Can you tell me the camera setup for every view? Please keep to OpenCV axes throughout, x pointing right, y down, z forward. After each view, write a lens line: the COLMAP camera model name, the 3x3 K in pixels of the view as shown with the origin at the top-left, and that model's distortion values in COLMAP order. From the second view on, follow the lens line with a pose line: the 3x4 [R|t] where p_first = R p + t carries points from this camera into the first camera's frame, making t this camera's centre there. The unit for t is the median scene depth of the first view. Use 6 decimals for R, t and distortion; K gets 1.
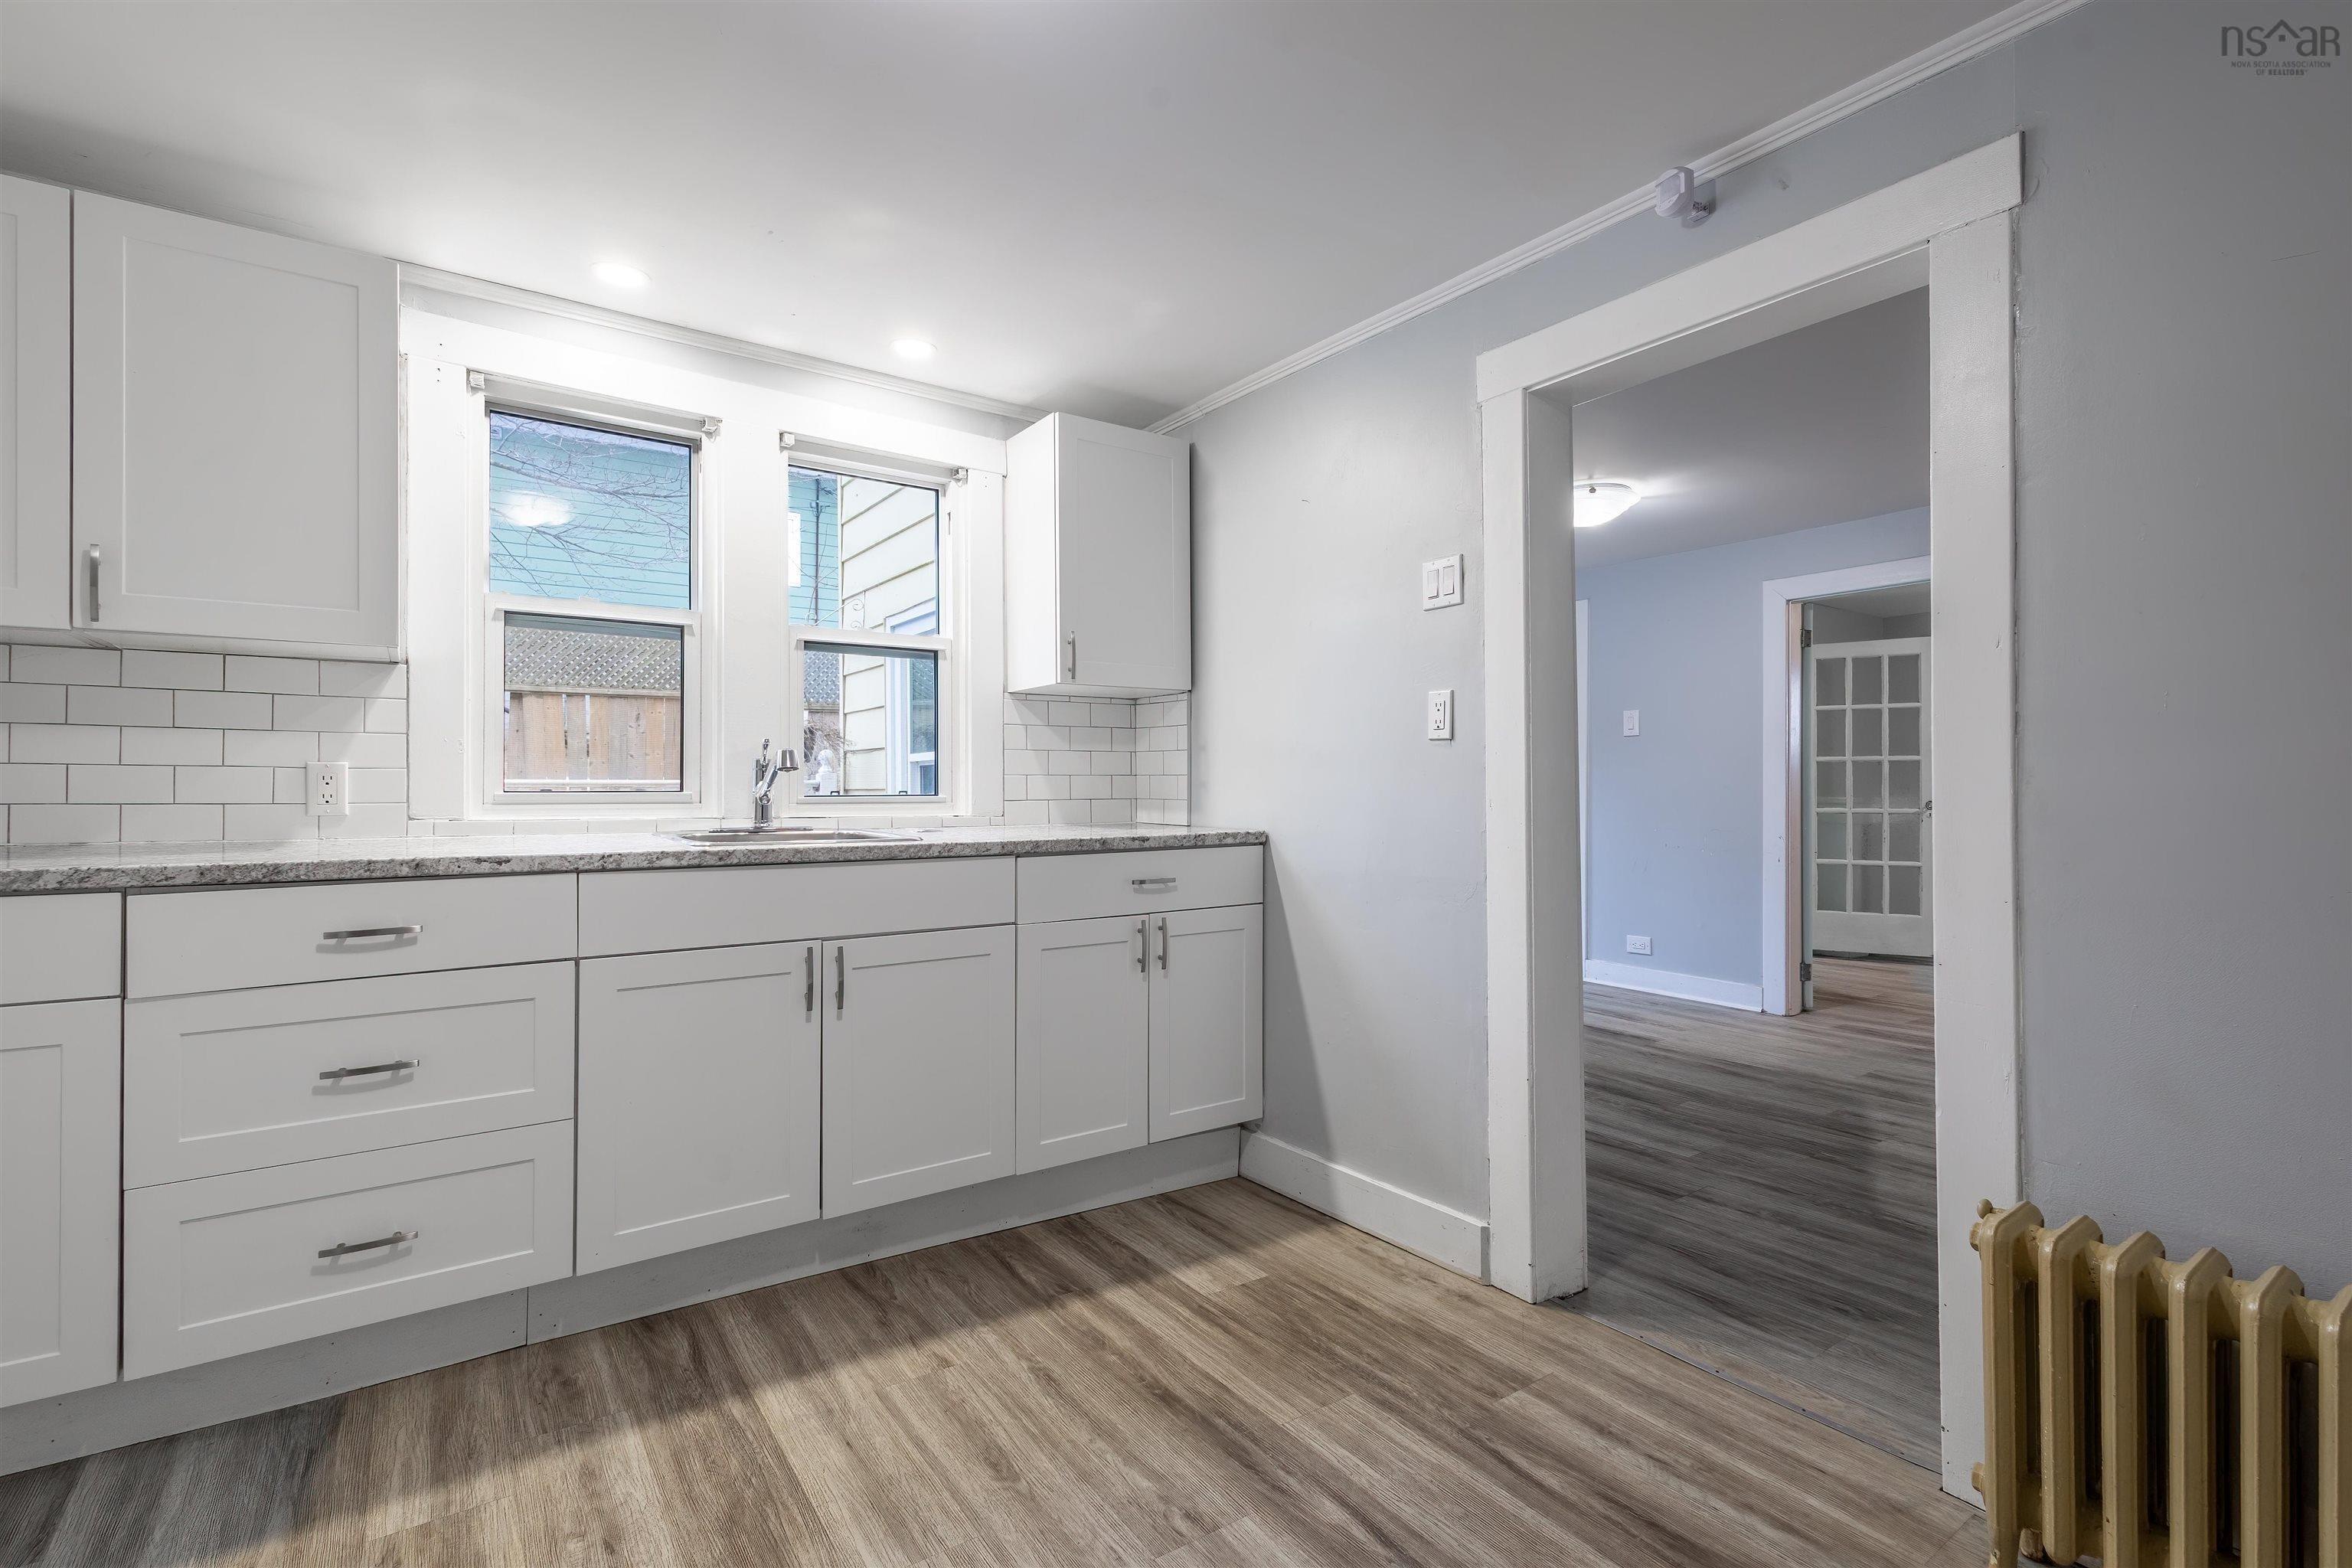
lens RADIAL K [[1071.3, 0, 1168.8], [0, 1071.3, 771.3], [0, 0, 1]] dist [0.013882, -0.000923]
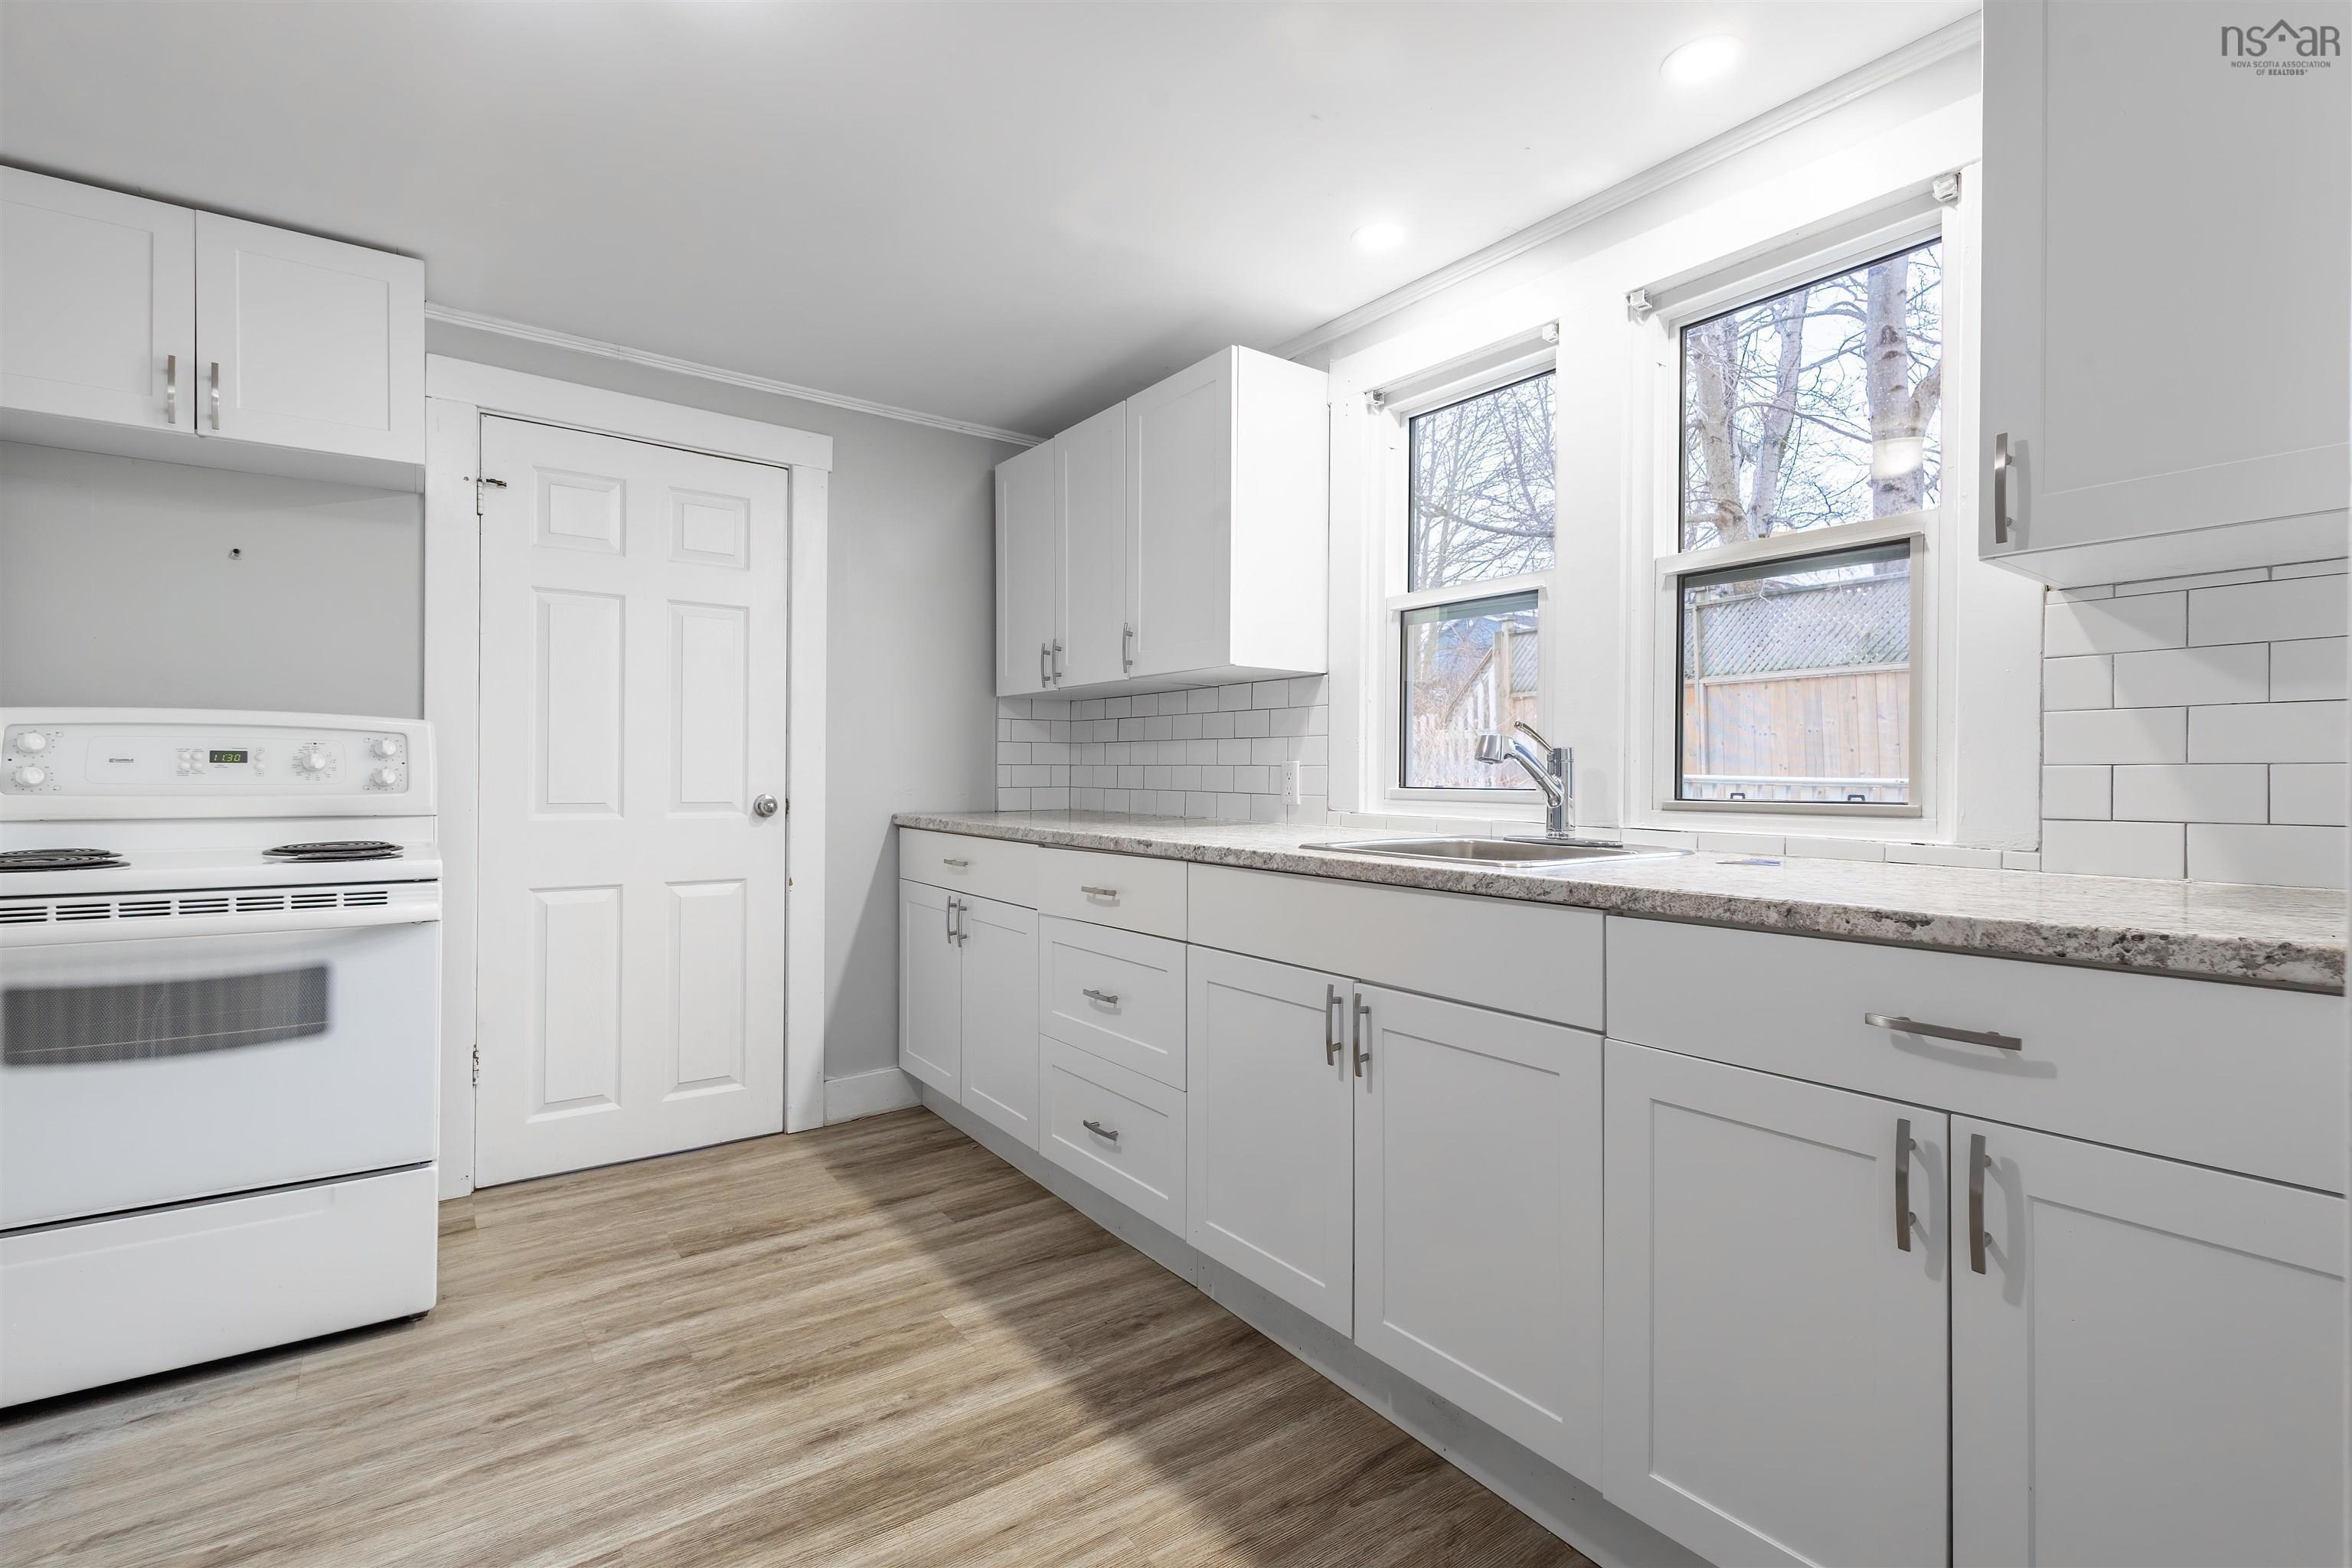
lens RADIAL K [[1071.3, 0, 1168.8], [0, 1071.3, 771.3], [0, 0, 1]] dist [0.013882, -0.000923]
pose [[0.016498, -0.008176, -0.999830, 0.484773], [0.004168, 0.999958, -0.008108, 0.012936], [0.999855, -0.004034, 0.016532, 0.919711]]
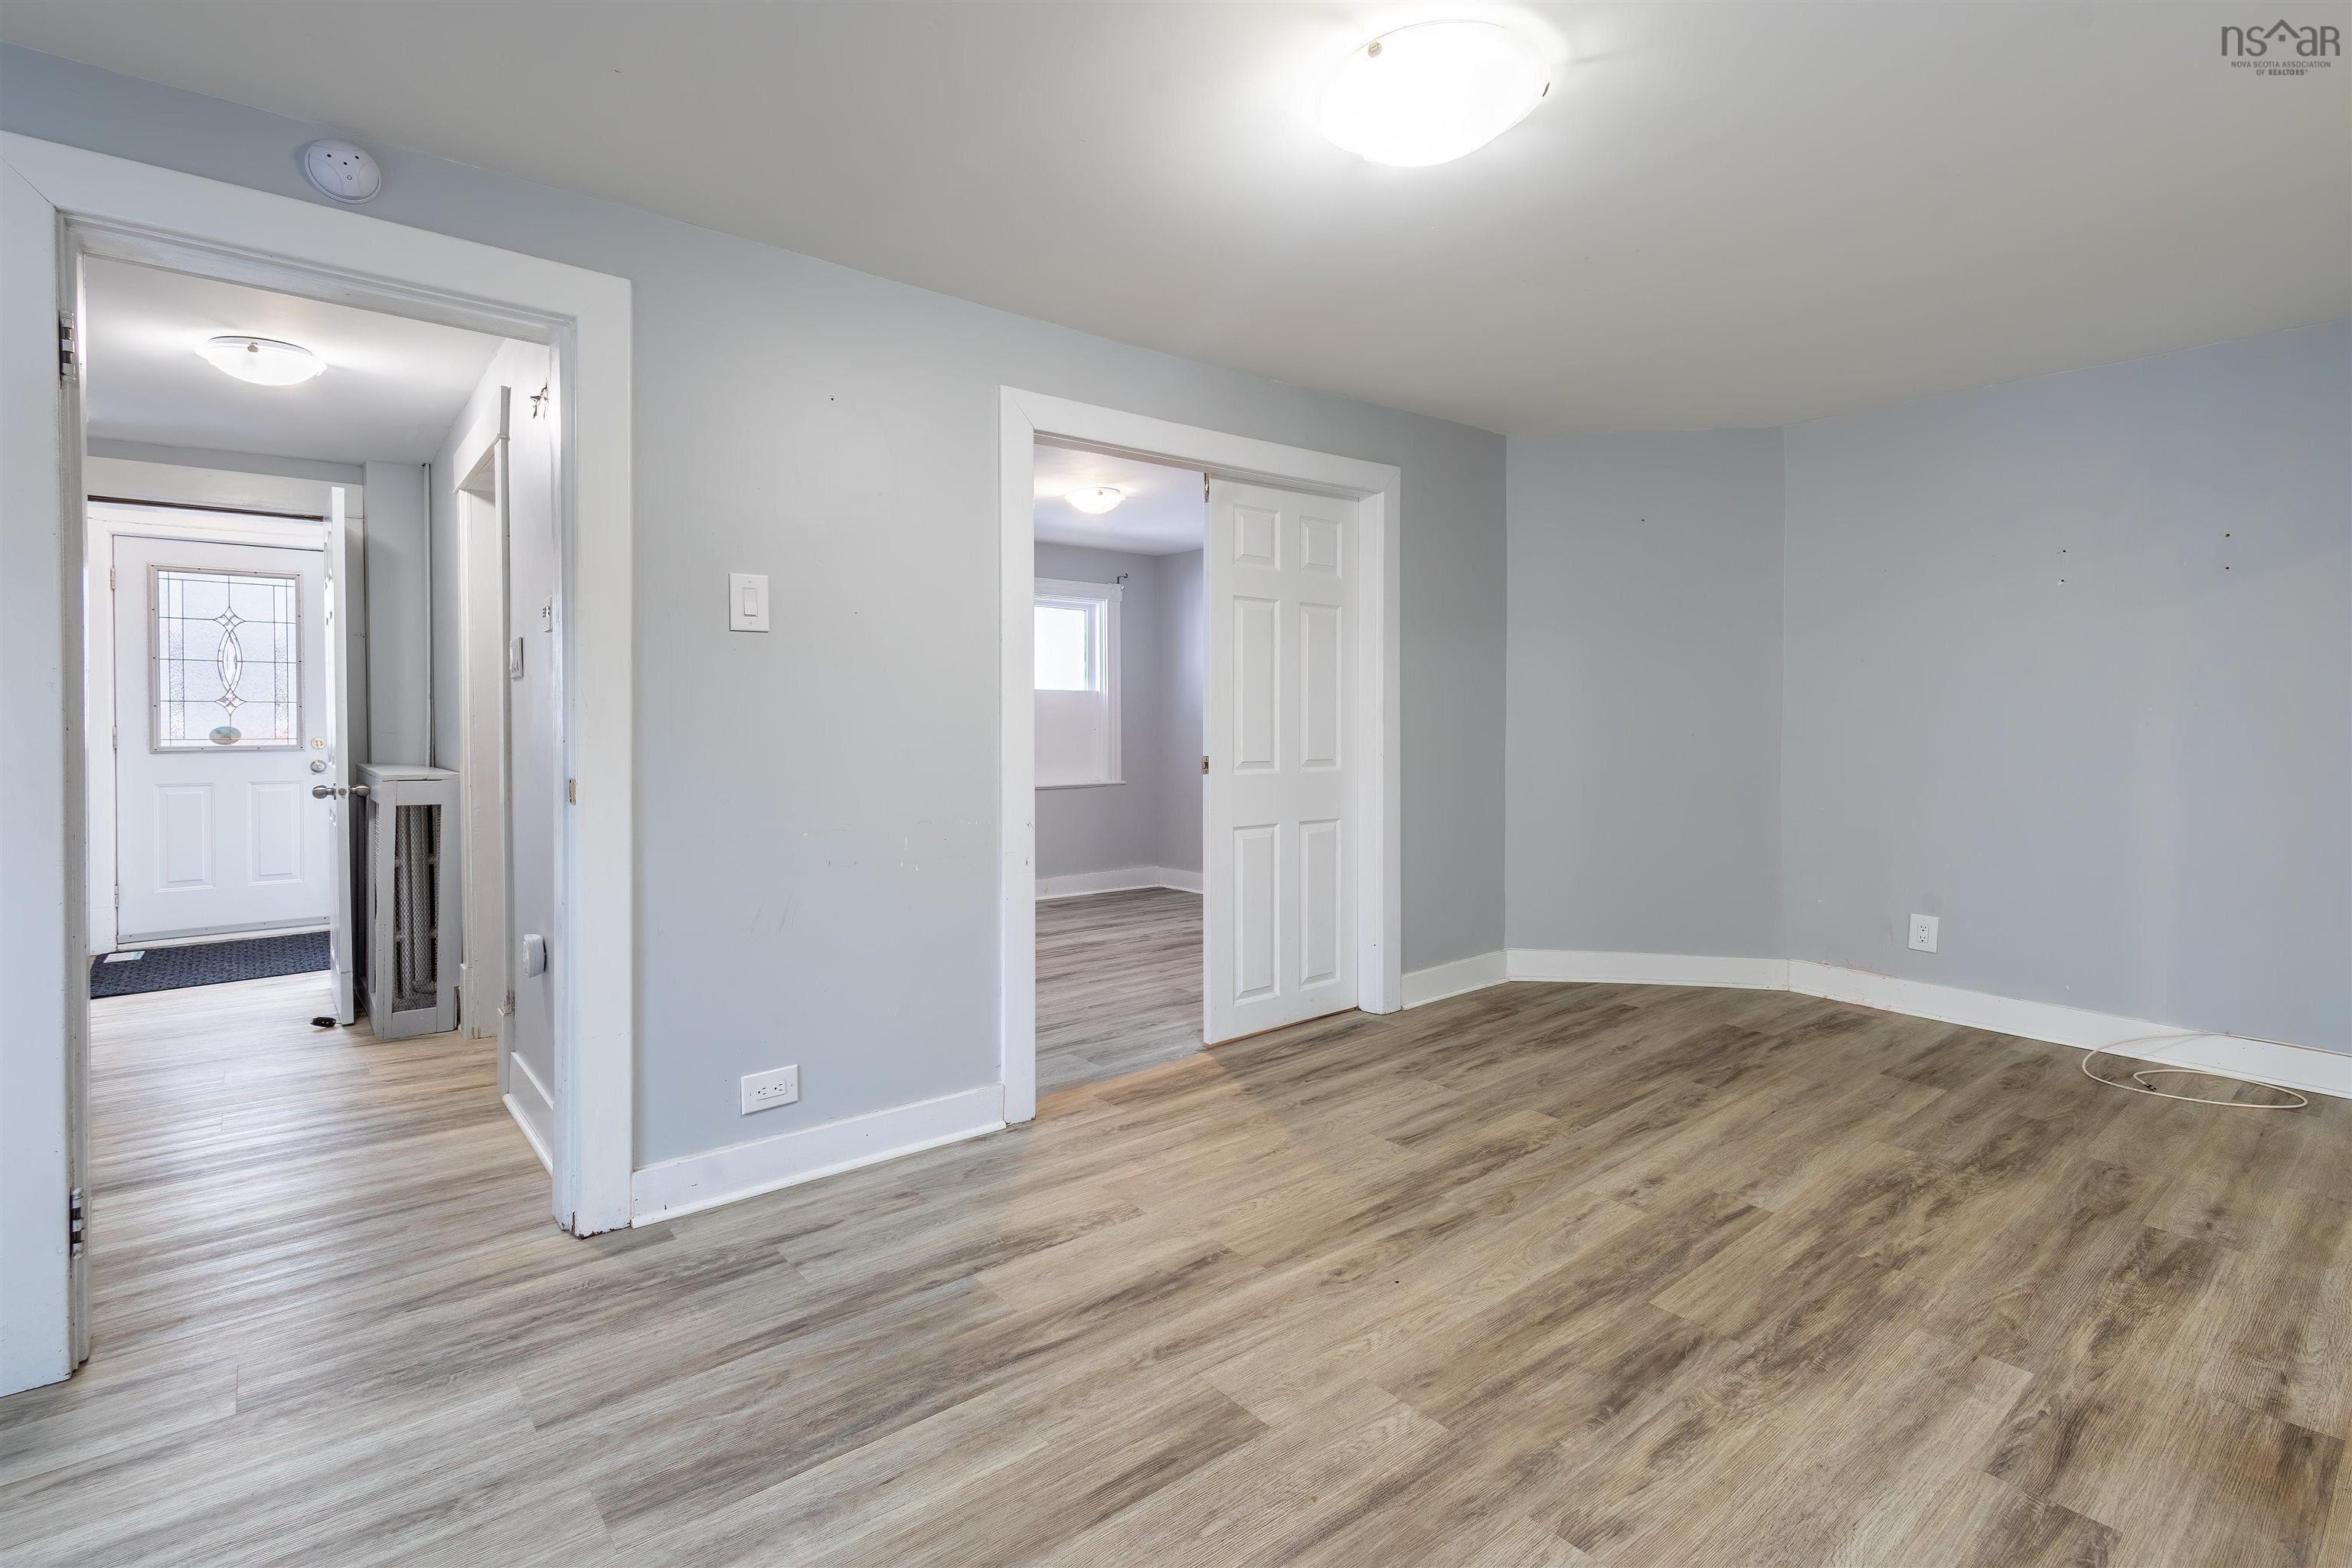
lens RADIAL K [[1102.6, 0, 1149.1], [0, 1102.6, 731.3], [0, 0, 1]] dist [0.000897, -0.000944]
pose [[-0.069596, -0.007112, 0.997550, -0.113141], [-0.004182, 0.999968, 0.006837, 0.013485], [-0.997566, -0.003696, -0.069624, 2.271328]]
